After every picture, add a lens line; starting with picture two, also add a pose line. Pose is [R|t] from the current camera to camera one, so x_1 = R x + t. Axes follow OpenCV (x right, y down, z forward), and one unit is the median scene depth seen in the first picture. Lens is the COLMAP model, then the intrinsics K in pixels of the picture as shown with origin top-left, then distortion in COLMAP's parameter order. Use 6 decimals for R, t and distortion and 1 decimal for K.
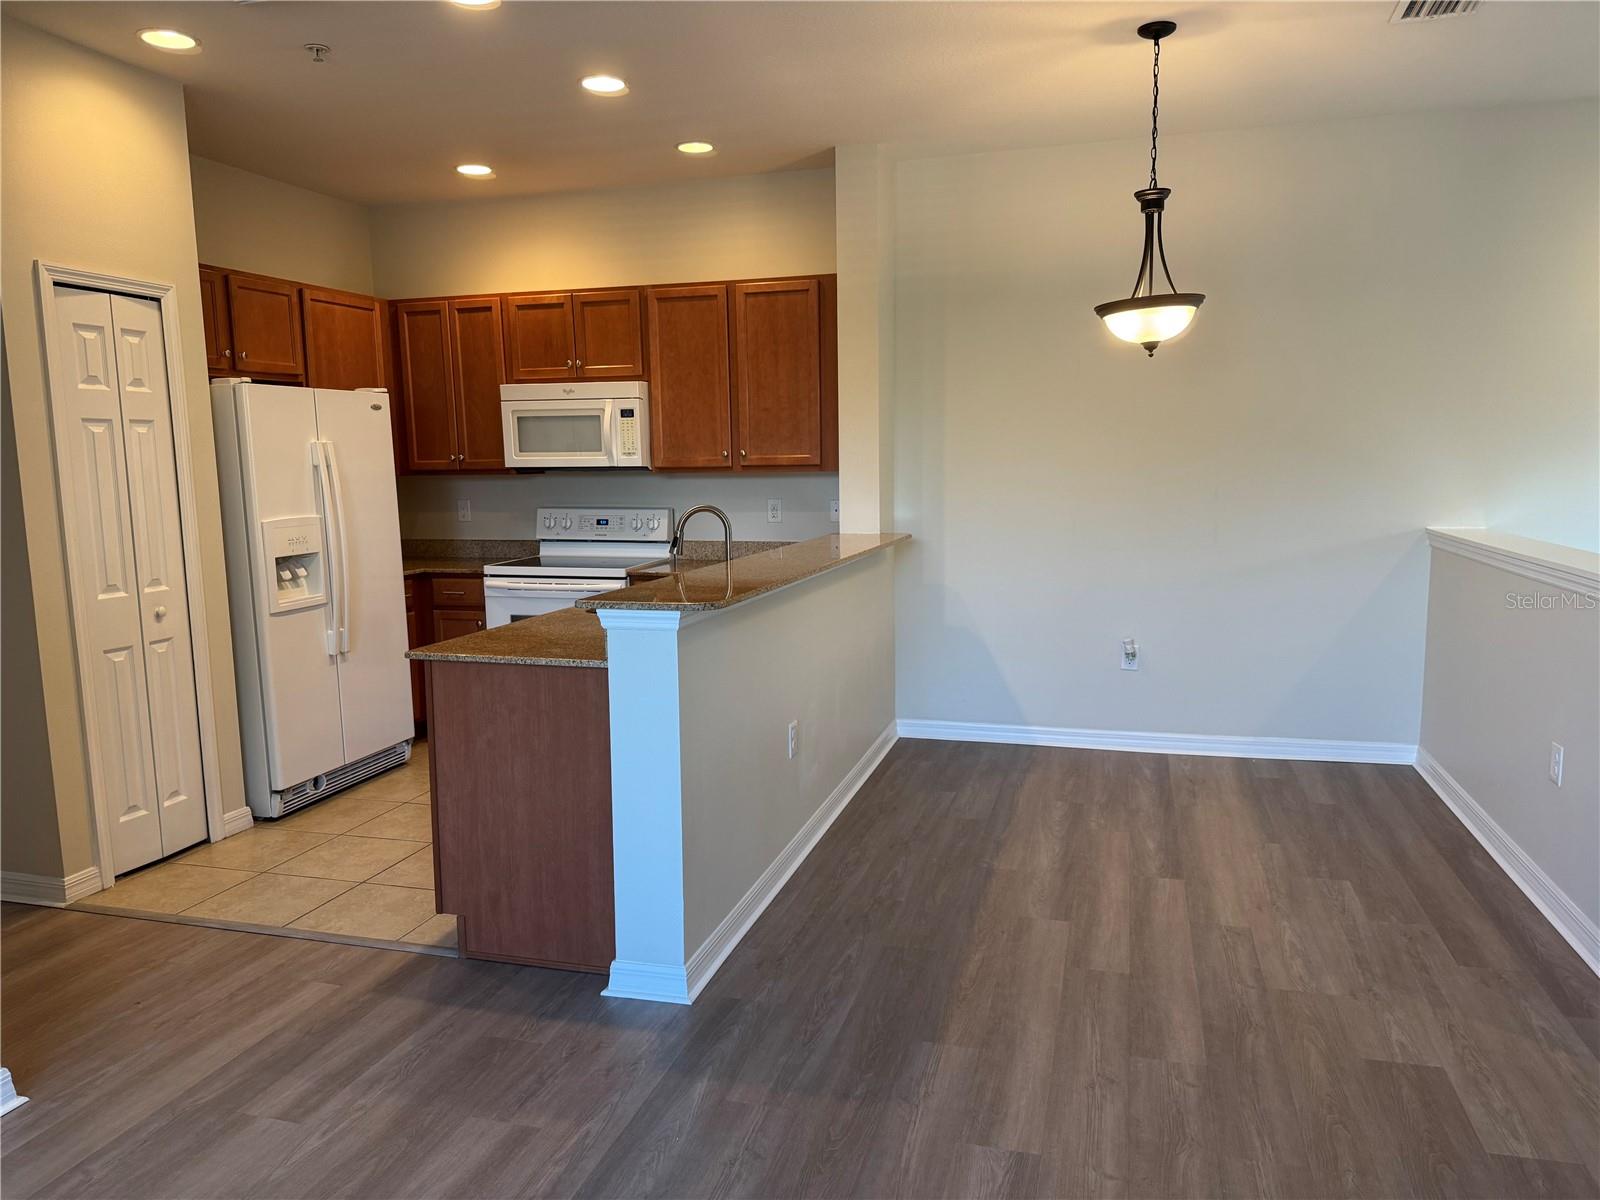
lens RADIAL K [[1115.4, 0, 801.2], [0, 1115.4, 614.4], [0, 0, 1]] dist [0.088440, -0.125590]
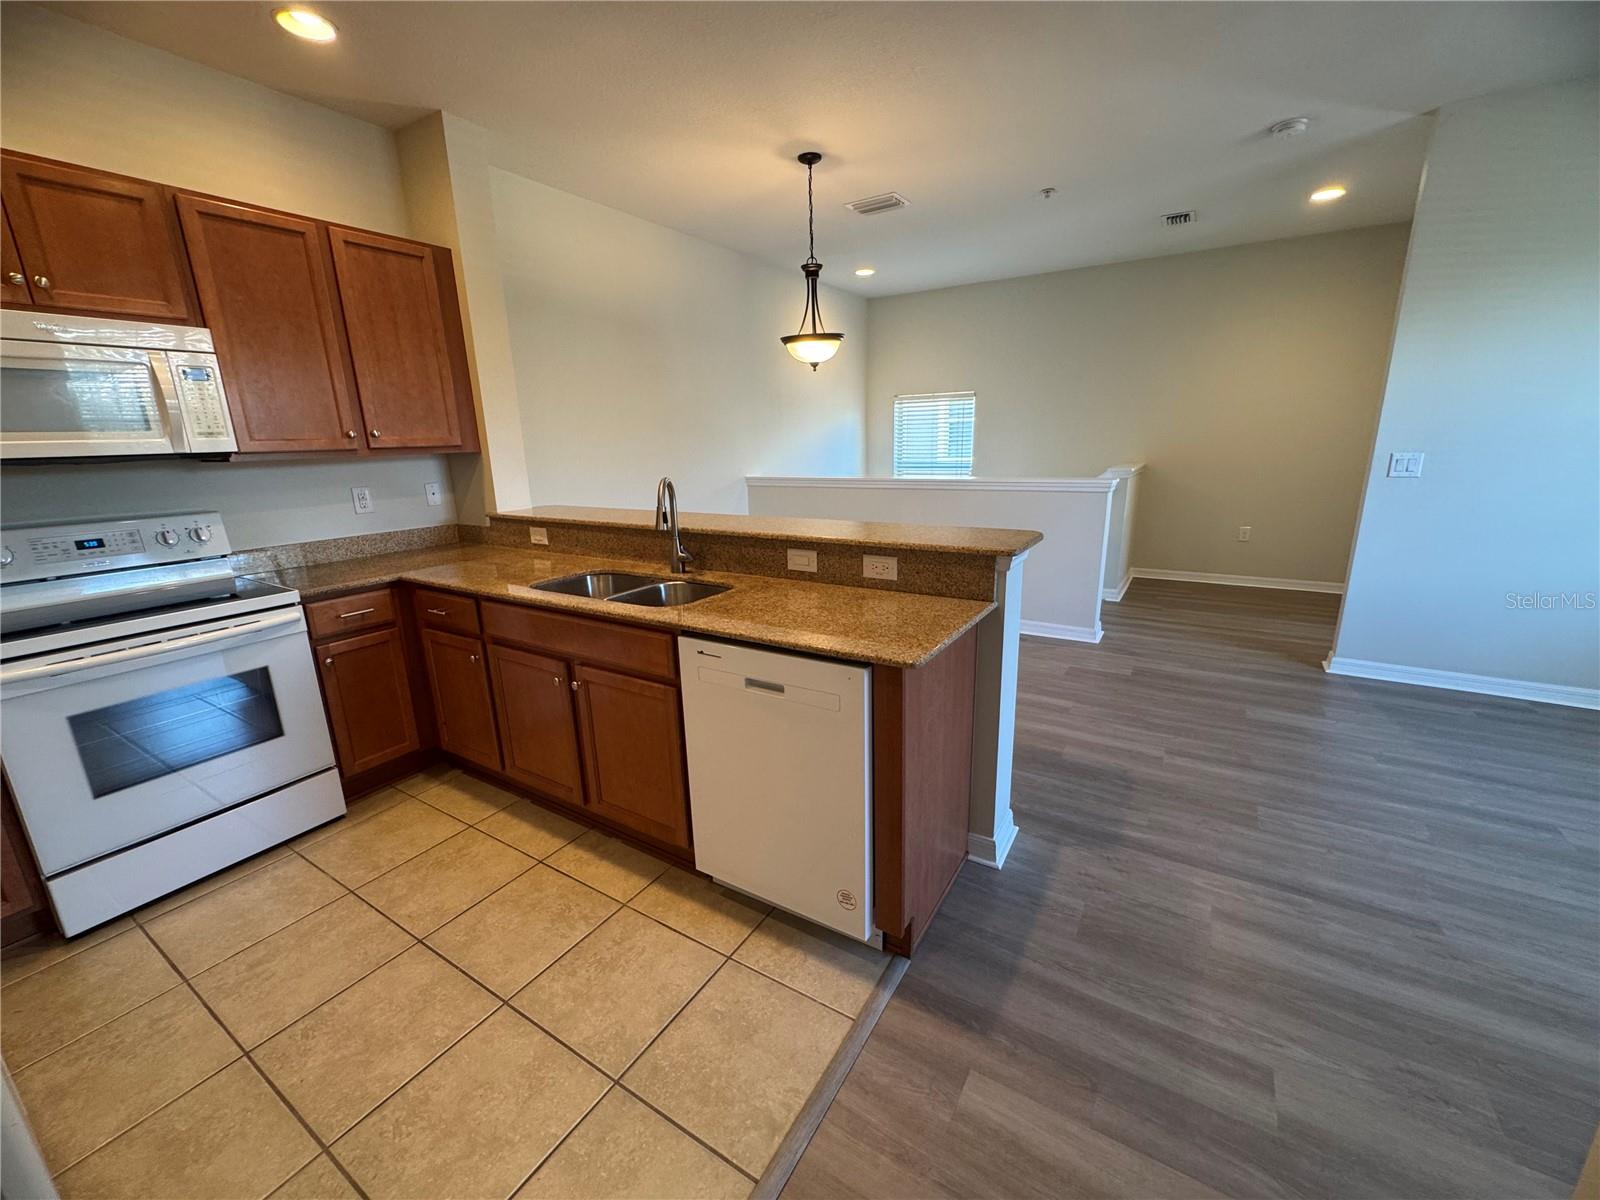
lens RADIAL K [[638.6, 0, 800.0], [0, 638.6, 600.0], [0, 0, 1]] dist [-0.002354, -0.000429]
pose [[0.274421, -0.234271, 0.932636, -0.635286], [0.155742, 0.967893, 0.197301, -0.090670], [-0.948914, 0.091107, 0.302096, 0.758336]]
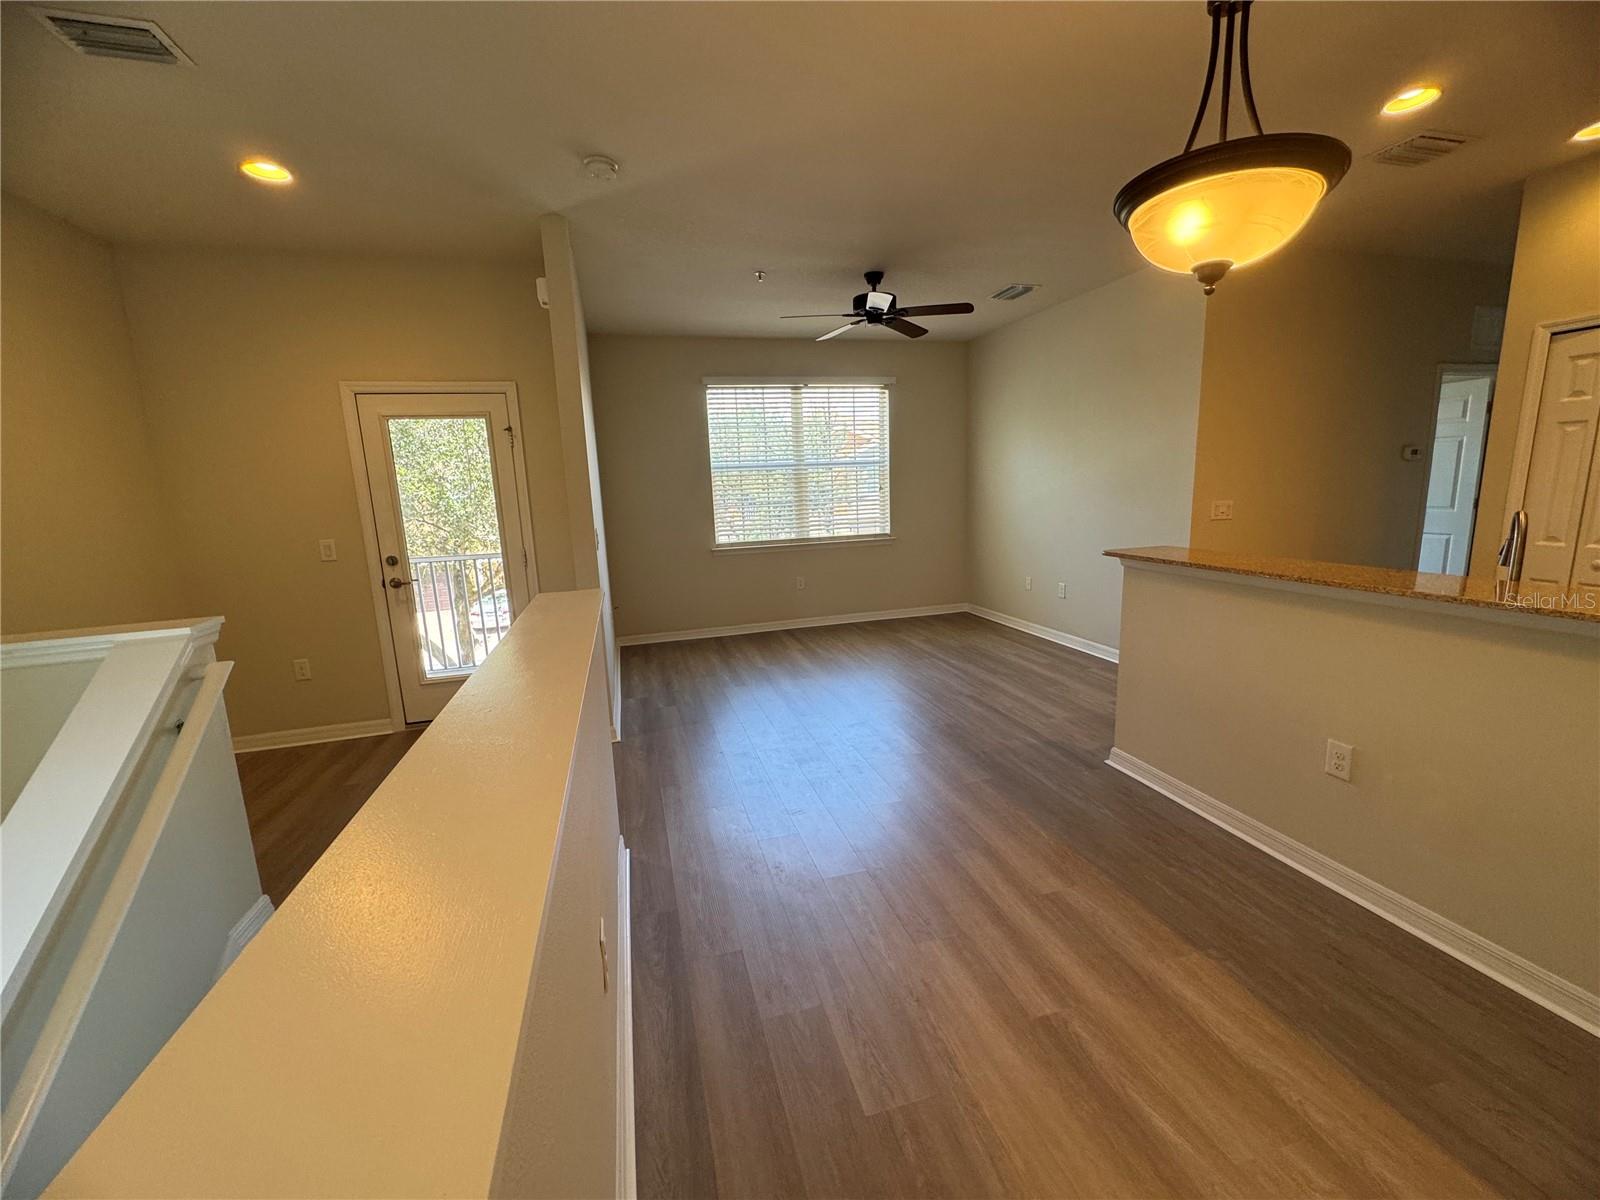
lens RADIAL K [[642.1, 0, 800.8], [0, 642.1, 597.9], [0, 0, 1]] dist [-0.000822, -0.000063]
pose [[-0.848649, 0.140116, -0.510061, 0.649967], [-0.021619, 0.954284, 0.298117, -0.175533], [0.528515, 0.264024, -0.806823, 1.168430]]
